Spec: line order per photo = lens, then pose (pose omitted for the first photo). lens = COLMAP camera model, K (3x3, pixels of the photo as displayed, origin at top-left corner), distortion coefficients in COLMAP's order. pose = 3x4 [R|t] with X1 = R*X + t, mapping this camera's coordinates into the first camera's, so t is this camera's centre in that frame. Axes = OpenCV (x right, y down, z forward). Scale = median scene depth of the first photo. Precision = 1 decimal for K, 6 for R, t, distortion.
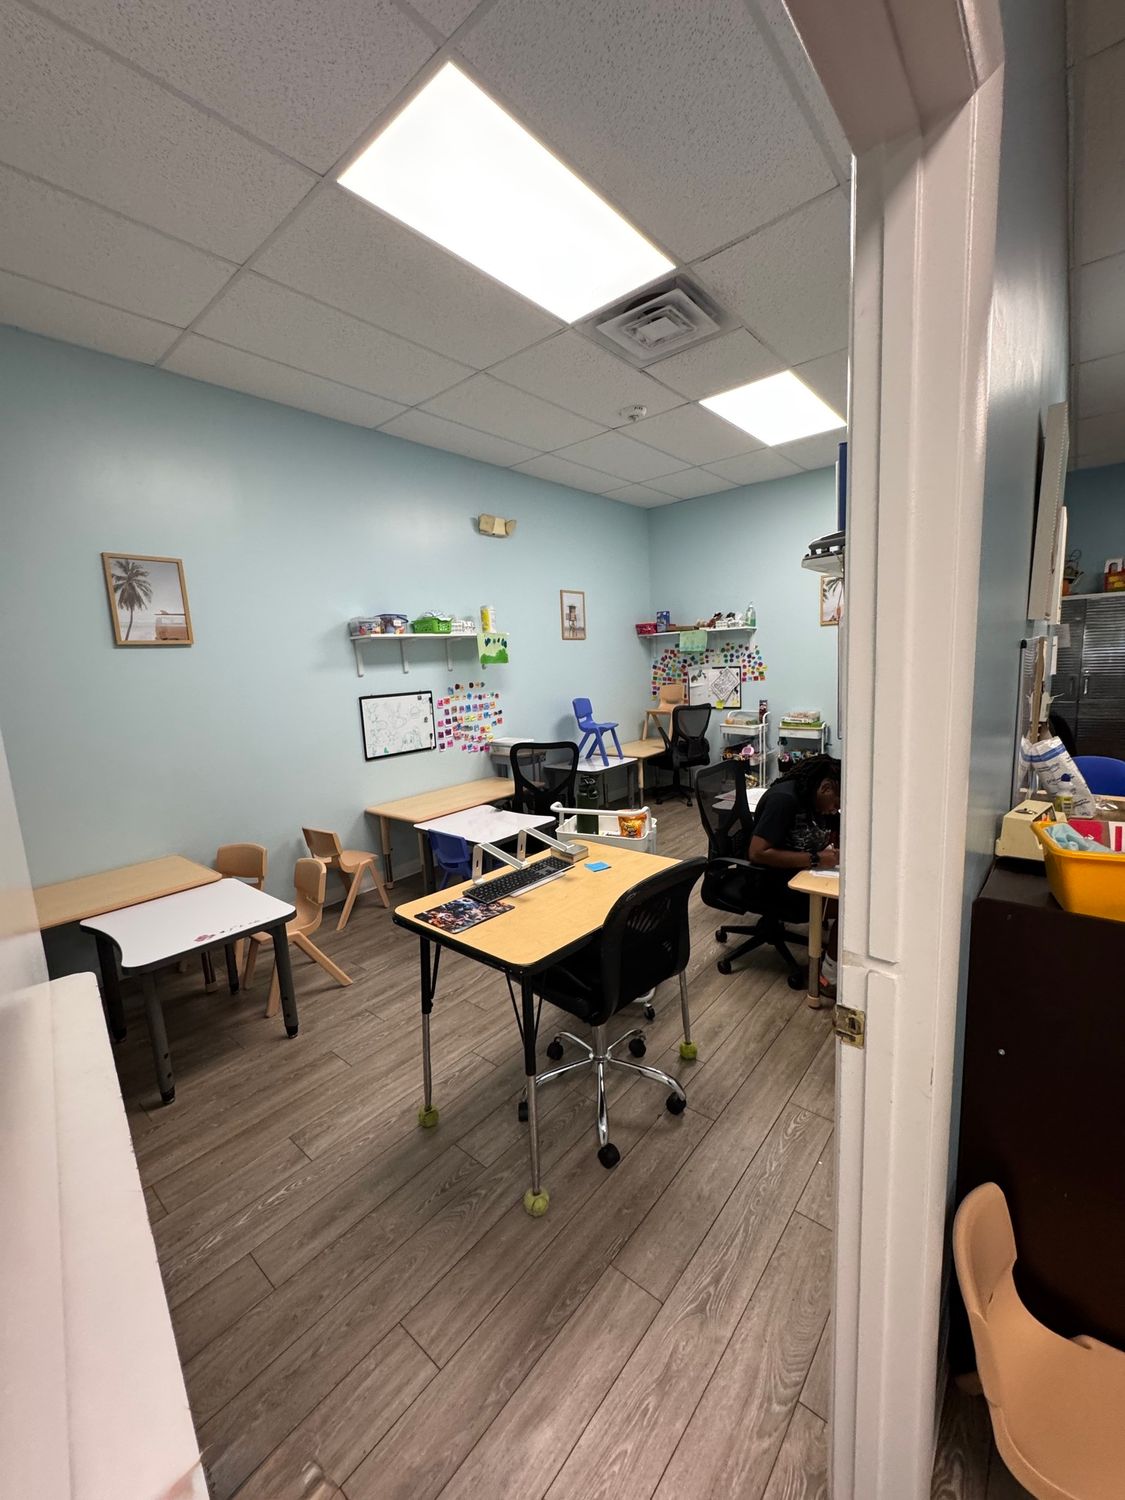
lens RADIAL K [[589.7, 0, 562.5], [0, 589.7, 750.0], [0, 0, 1]] dist [-0.002233, -0.000305]
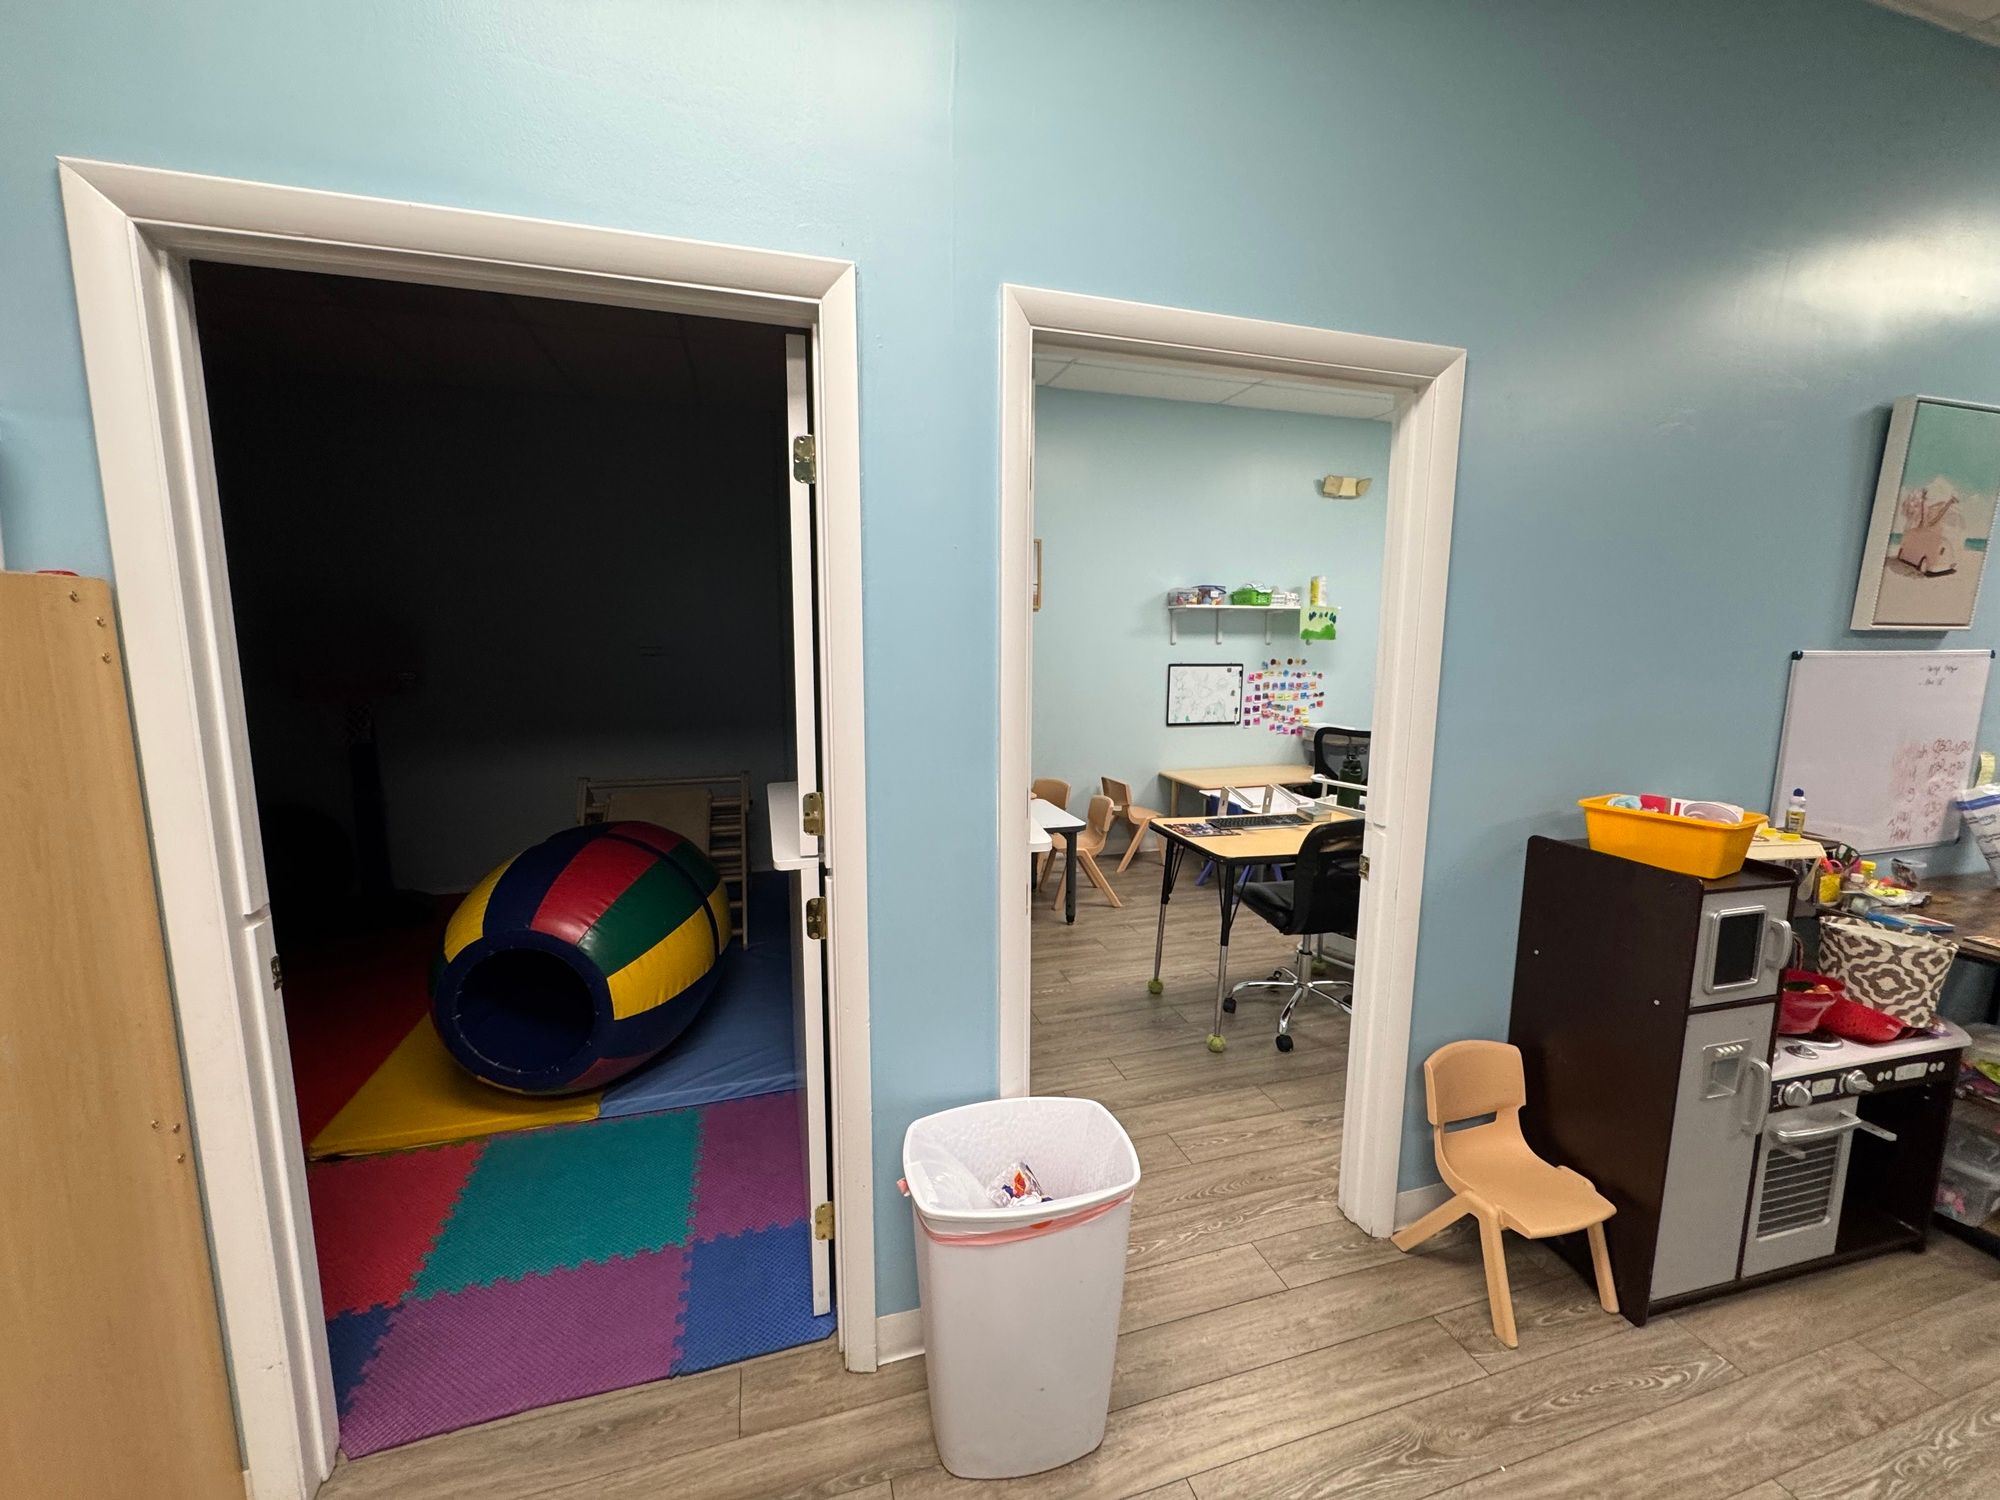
lens RADIAL K [[786.3, 0, 1000.0], [0, 786.3, 750.0], [0, 0, 1]] dist [-0.002233, -0.000305]
pose [[0.834165, 0.135676, -0.534566, 0.152639], [-0.131947, 0.990215, 0.045426, 0.033325], [0.535499, 0.032641, 0.843905, -0.294931]]
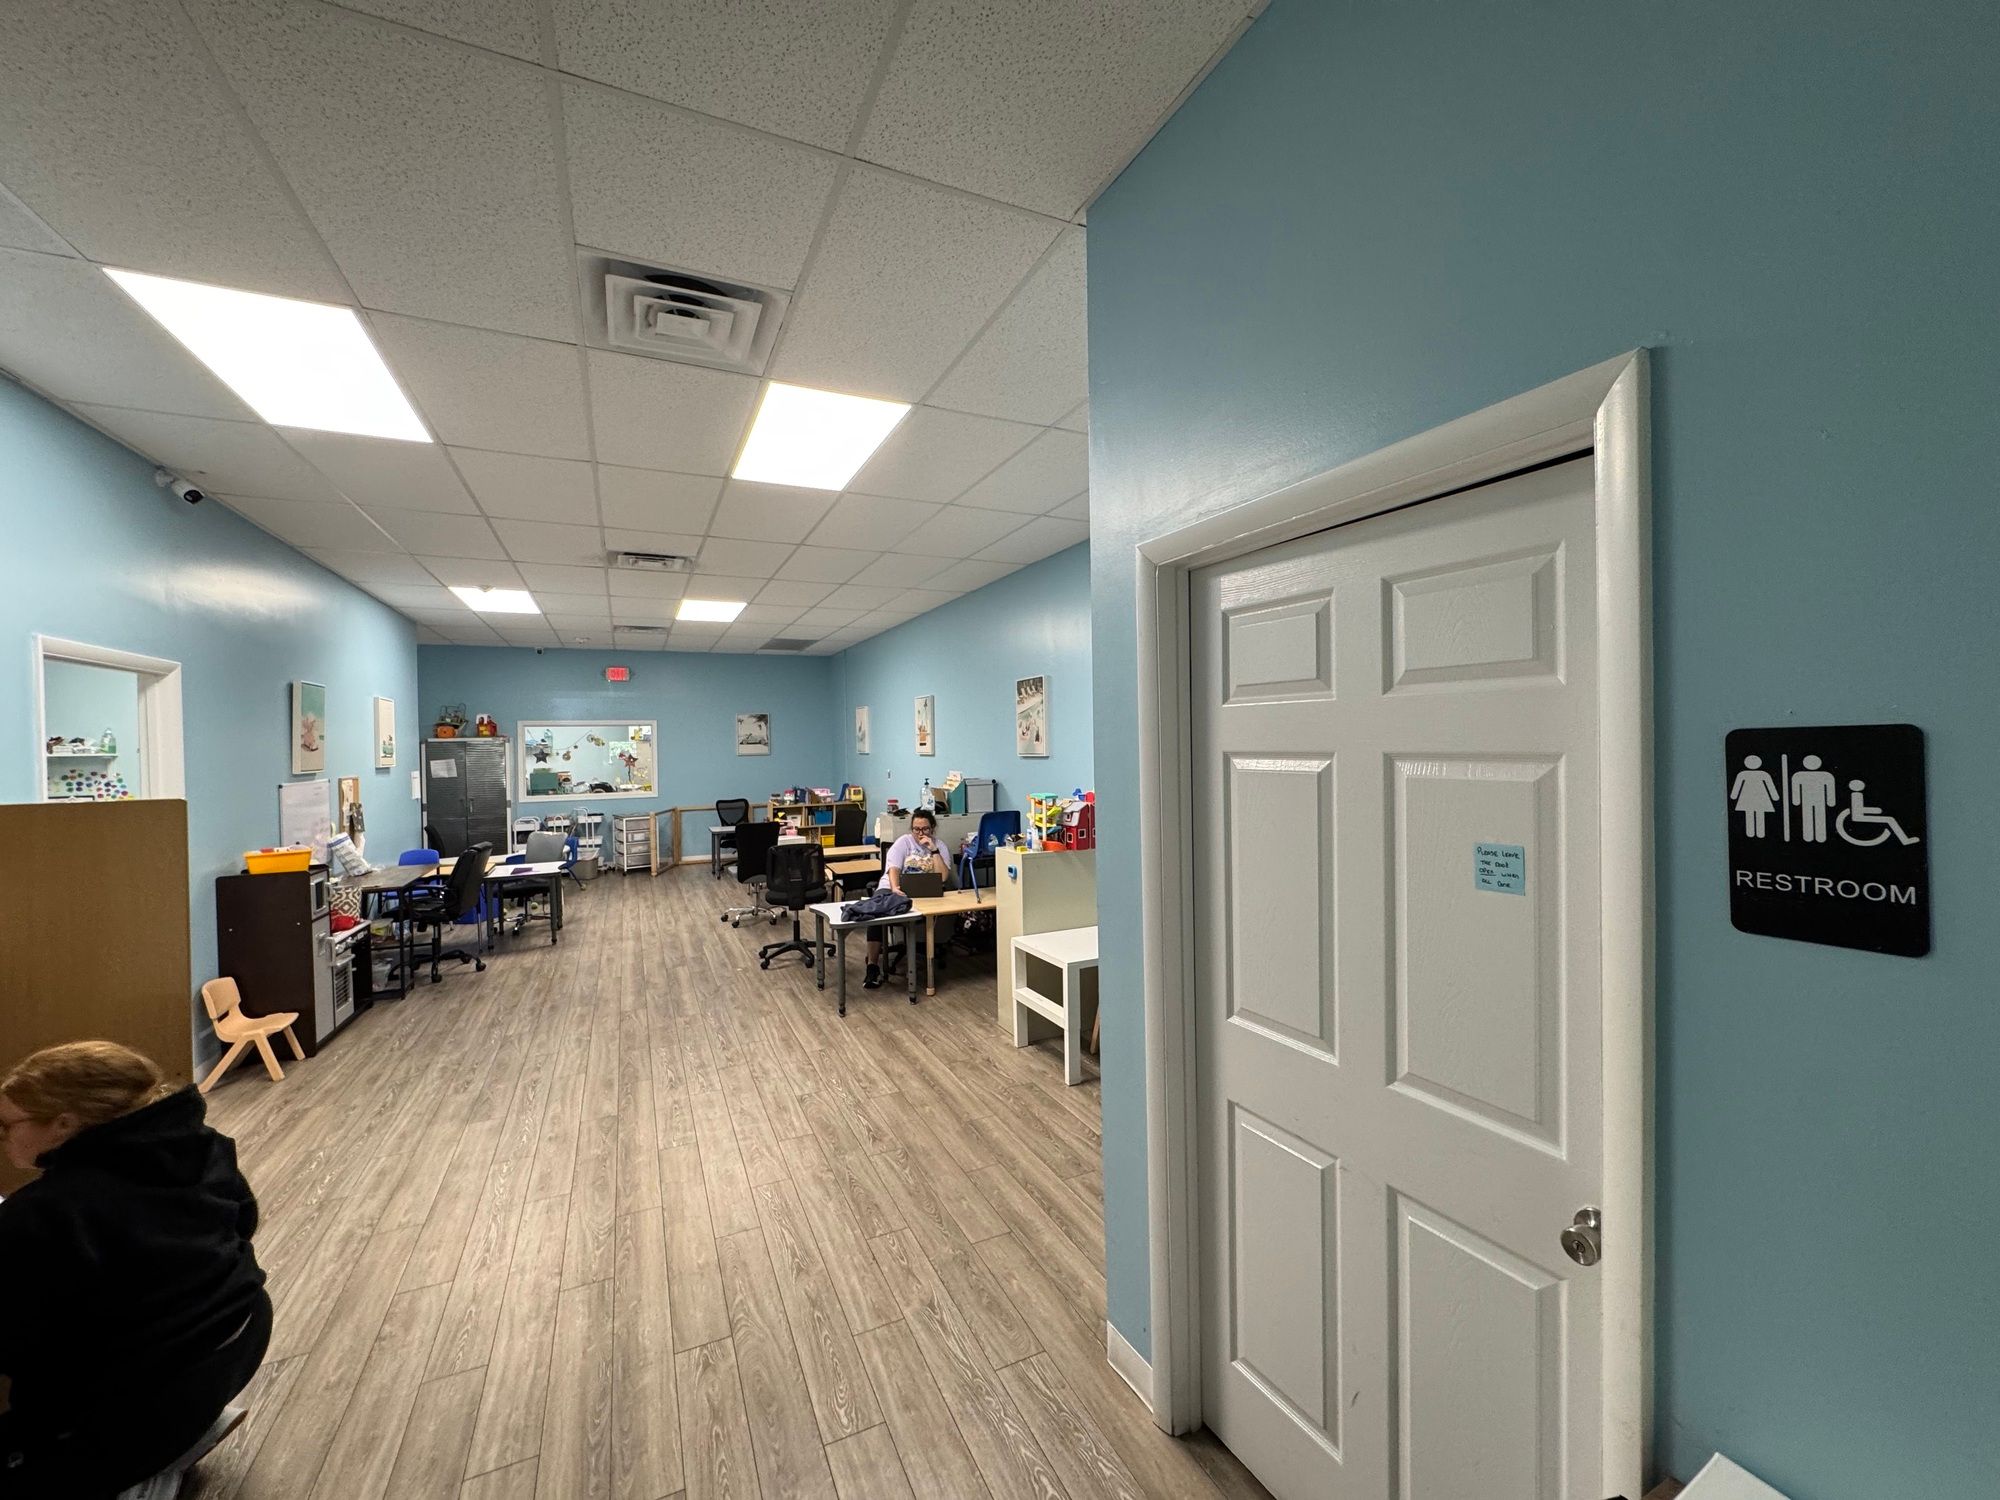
lens RADIAL K [[786.3, 0, 1000.0], [0, 786.3, 750.0], [0, 0, 1]] dist [-0.002233, -0.000305]
pose [[0.411117, 0.037047, 0.910830, -0.300706], [0.135329, 0.985622, -0.101172, 0.132971], [-0.901482, 0.164855, 0.400192, -1.001178]]
